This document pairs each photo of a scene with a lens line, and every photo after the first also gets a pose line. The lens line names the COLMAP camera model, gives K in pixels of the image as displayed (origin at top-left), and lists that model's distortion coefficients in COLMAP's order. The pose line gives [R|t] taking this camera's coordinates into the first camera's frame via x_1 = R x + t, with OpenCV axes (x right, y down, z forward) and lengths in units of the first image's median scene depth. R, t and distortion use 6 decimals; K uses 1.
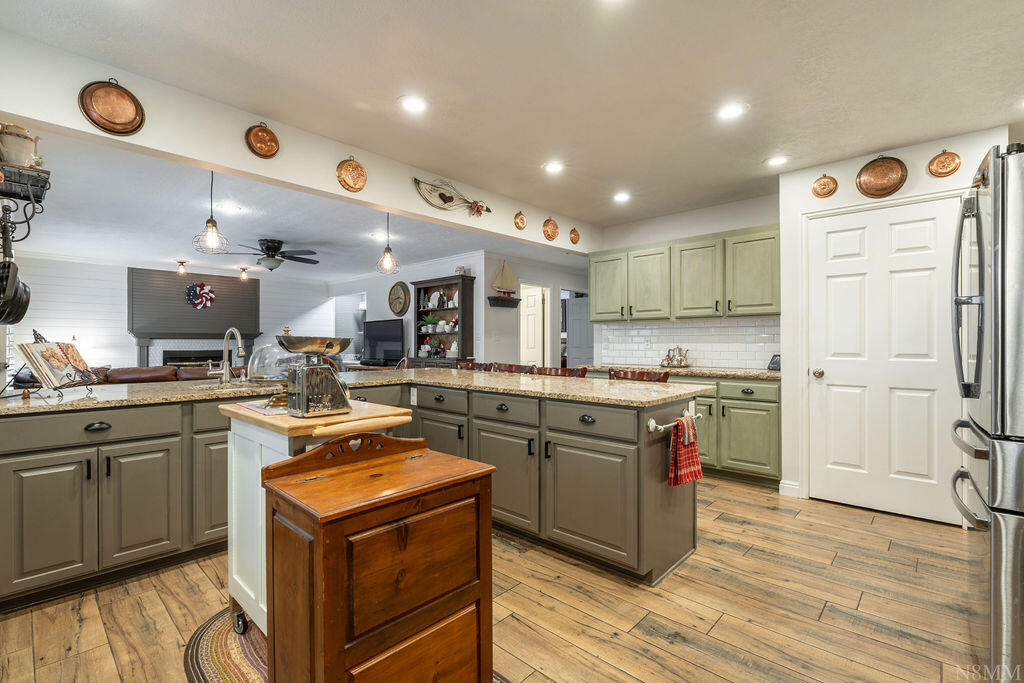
lens RADIAL K [[464.9, 0, 514.5], [0, 464.9, 341.5], [0, 0, 1]] dist [-0.001154, 0.000152]
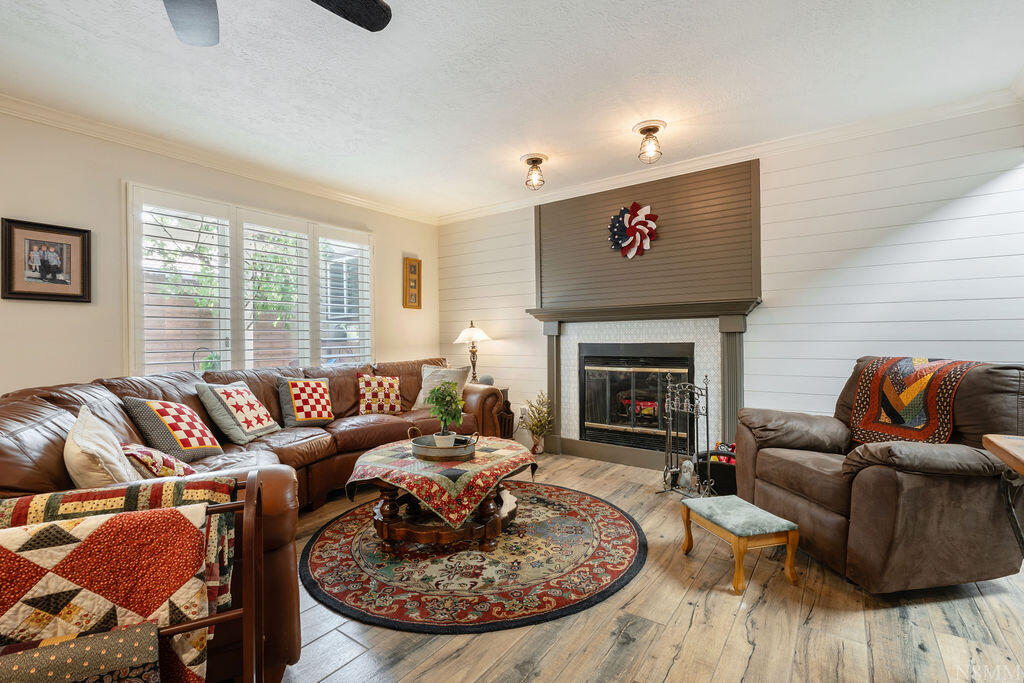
lens RADIAL K [[456.0, 0, 523.3], [0, 456.0, 339.4], [0, 0, 1]] dist [-0.008298, 0.000393]
pose [[0.125329, 0.000143, -0.992115, -0.373900], [0.015793, 0.999873, 0.002139, 0.021047], [0.991990, -0.015936, 0.125311, 1.410752]]
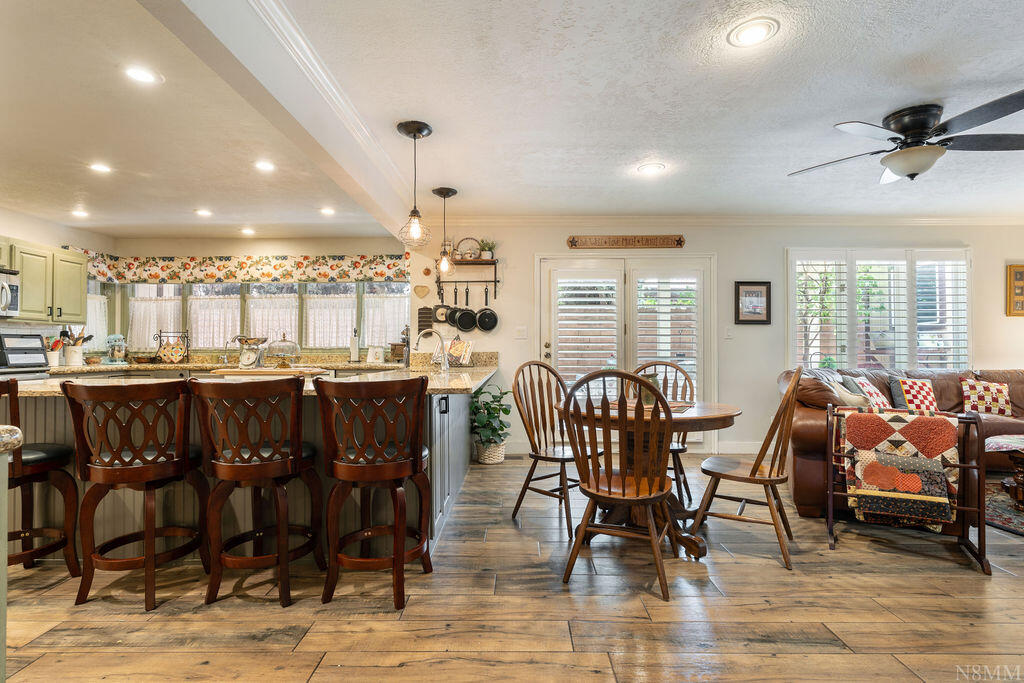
lens RADIAL K [[508.0, 0, 516.1], [0, 508.0, 341.6], [0, 0, 1]] dist [-0.001811, -0.001509]
pose [[-0.742315, -0.007791, -0.670006, 0.123421], [0.003136, 0.999881, -0.015101, 0.018620], [0.670044, -0.013311, -0.742202, 1.379581]]
